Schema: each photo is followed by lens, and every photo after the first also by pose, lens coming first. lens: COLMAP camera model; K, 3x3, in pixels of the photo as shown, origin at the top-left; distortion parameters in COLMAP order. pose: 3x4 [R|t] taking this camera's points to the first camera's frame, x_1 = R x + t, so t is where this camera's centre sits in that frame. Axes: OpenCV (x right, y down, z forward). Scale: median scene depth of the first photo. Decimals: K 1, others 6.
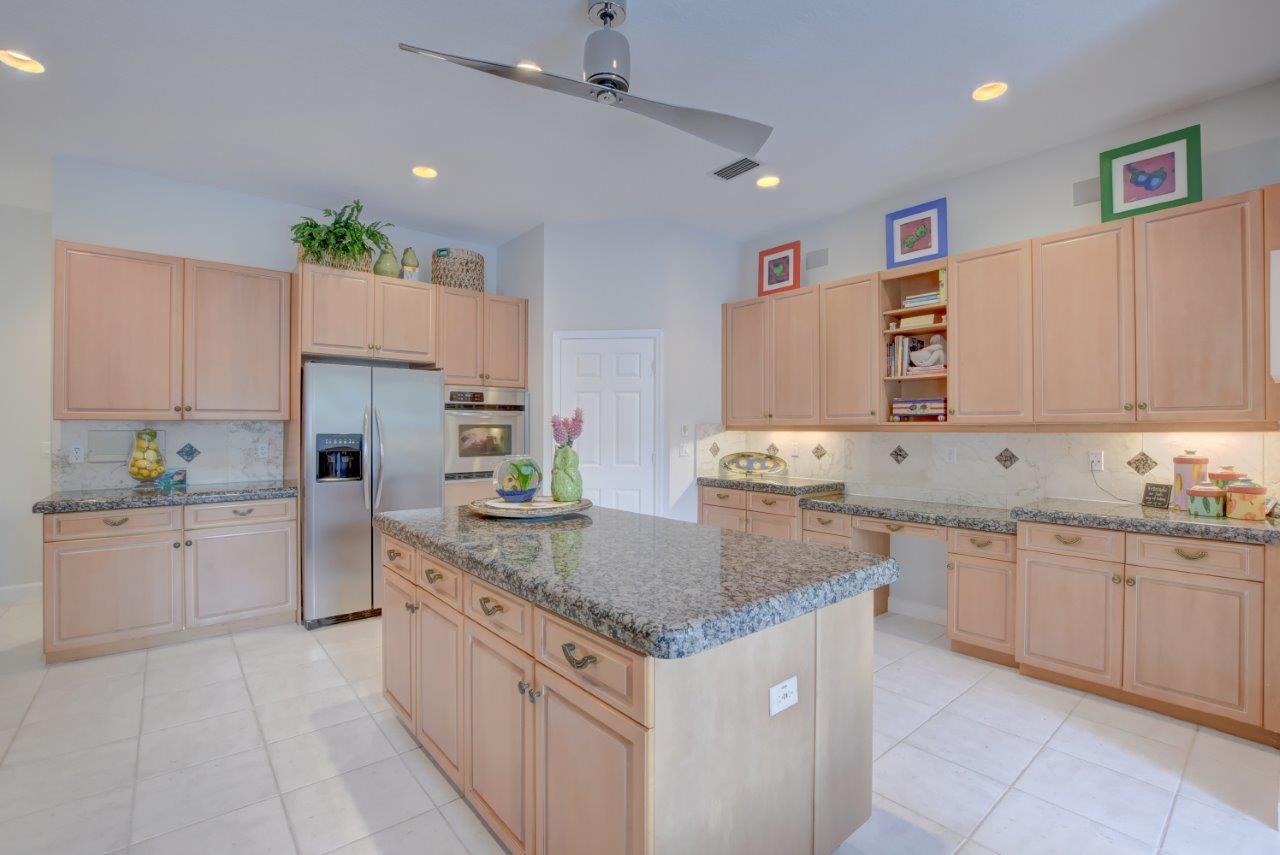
lens RADIAL K [[565.9, 0, 640.0], [0, 565.9, 427.5], [0, 0, 1]] dist [-0.034676, 0.005755]
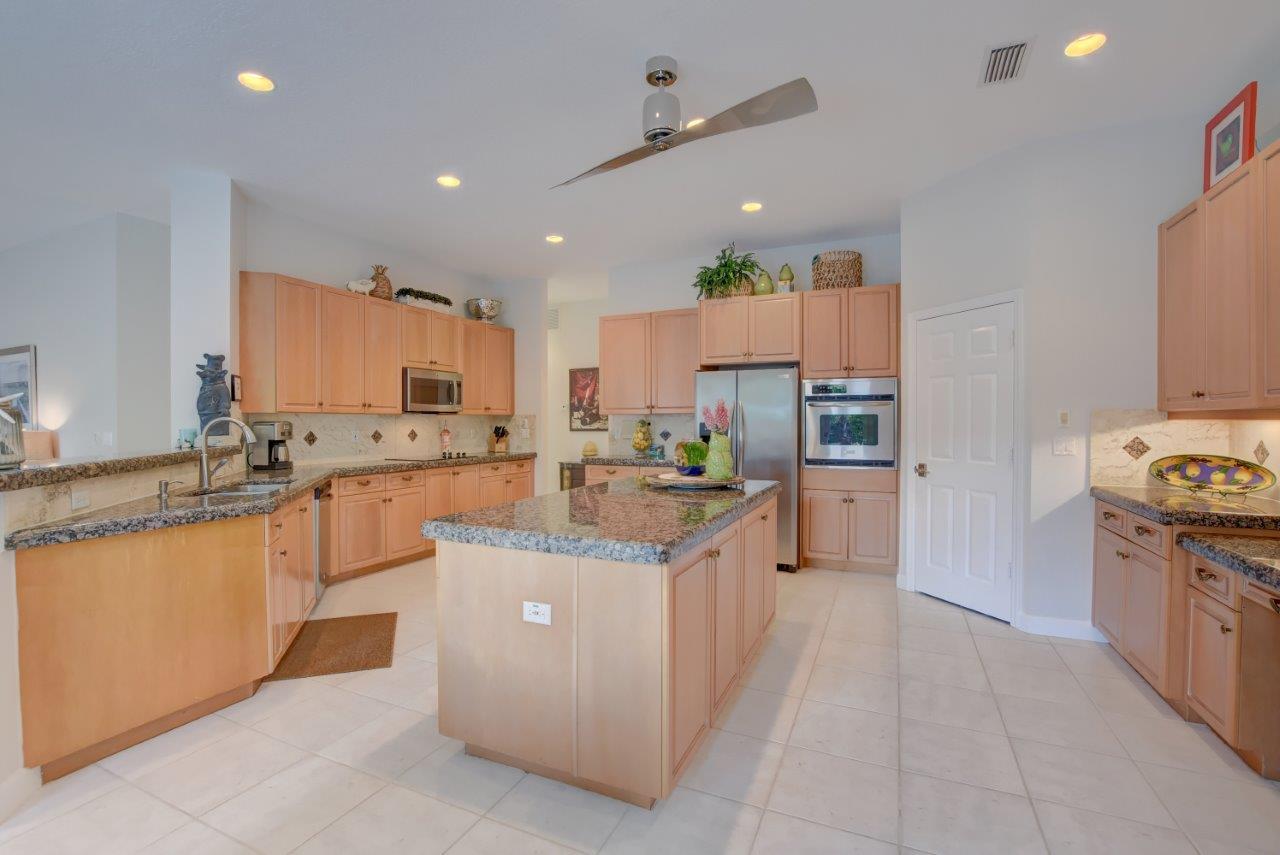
lens RADIAL K [[565.9, 0, 640.0], [0, 565.9, 427.5], [0, 0, 1]] dist [-0.034676, 0.005755]
pose [[0.433233, 0.008293, -0.901244, 0.604205], [0.003258, 0.999937, 0.010767, 0.007307], [0.901276, -0.007600, 0.433178, 0.245400]]
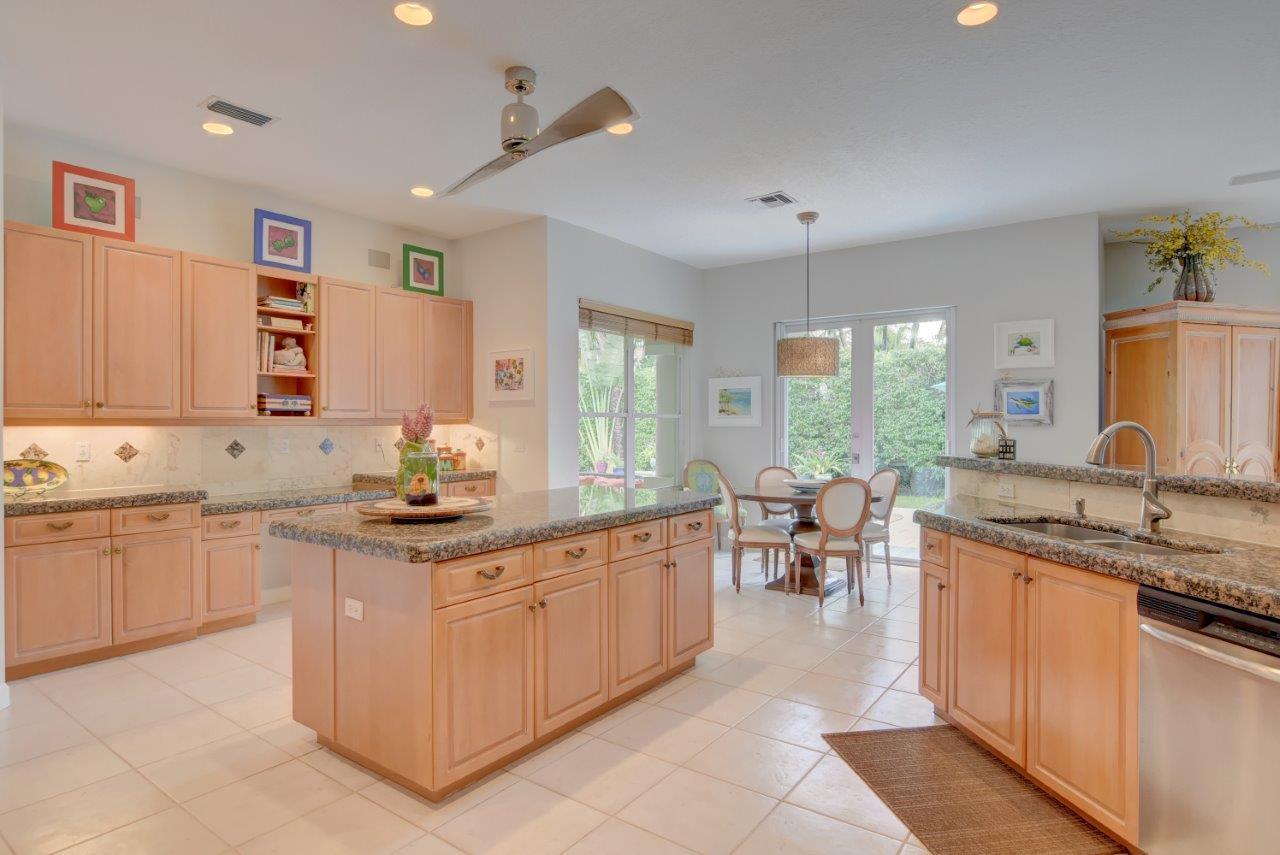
lens RADIAL K [[688.3, 0, 639.0], [0, 688.3, 426.0], [0, 0, 1]] dist [-0.017551, 0.001485]
pose [[-0.236001, -0.004699, 0.971741, -0.938692], [-0.002344, 0.999988, 0.004267, 0.001067], [-0.971750, -0.001271, -0.236010, 0.644420]]
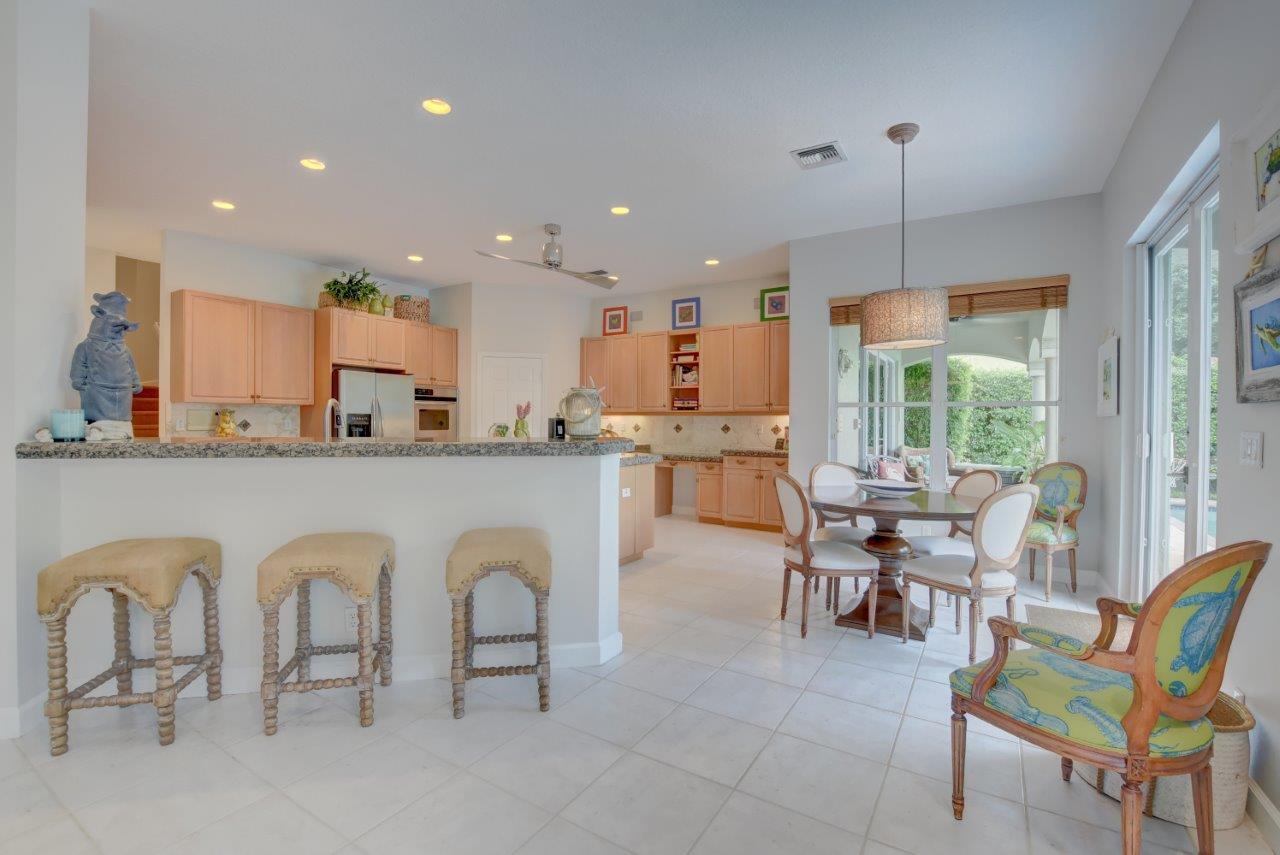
lens RADIAL K [[565.9, 0, 640.0], [0, 565.9, 427.5], [0, 0, 1]] dist [-0.034676, 0.005755]
pose [[0.951612, 0.003299, 0.307284, -0.253931], [-0.007715, 0.999884, 0.013158, 0.023658], [-0.307205, -0.014892, 0.951527, -0.806788]]
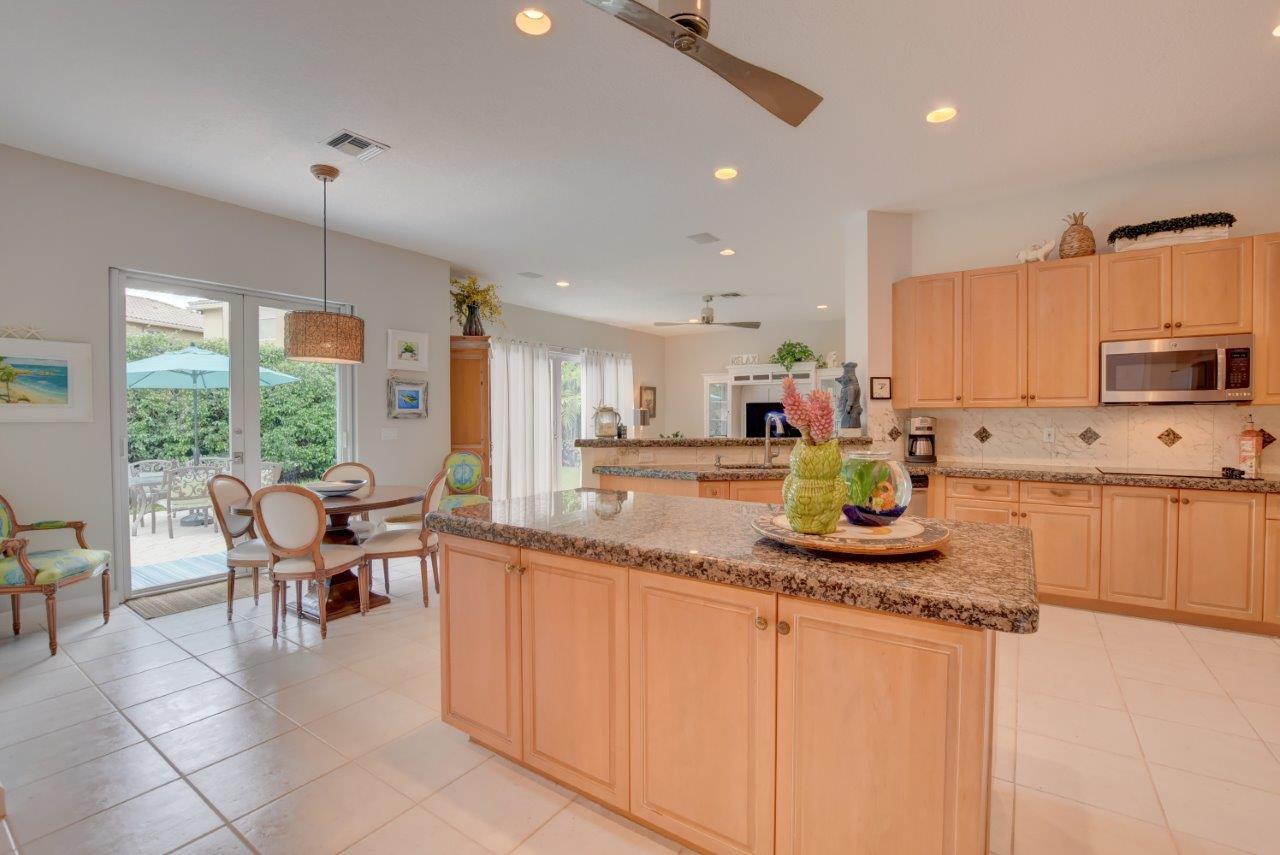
lens RADIAL K [[565.9, 0, 640.0], [0, 565.9, 427.5], [0, 0, 1]] dist [-0.034676, 0.005755]
pose [[-0.964604, 0.006786, -0.263614, 0.148015], [0.002266, 0.999845, 0.017443, 0.005310], [0.263691, 0.016228, -0.964471, 1.082311]]
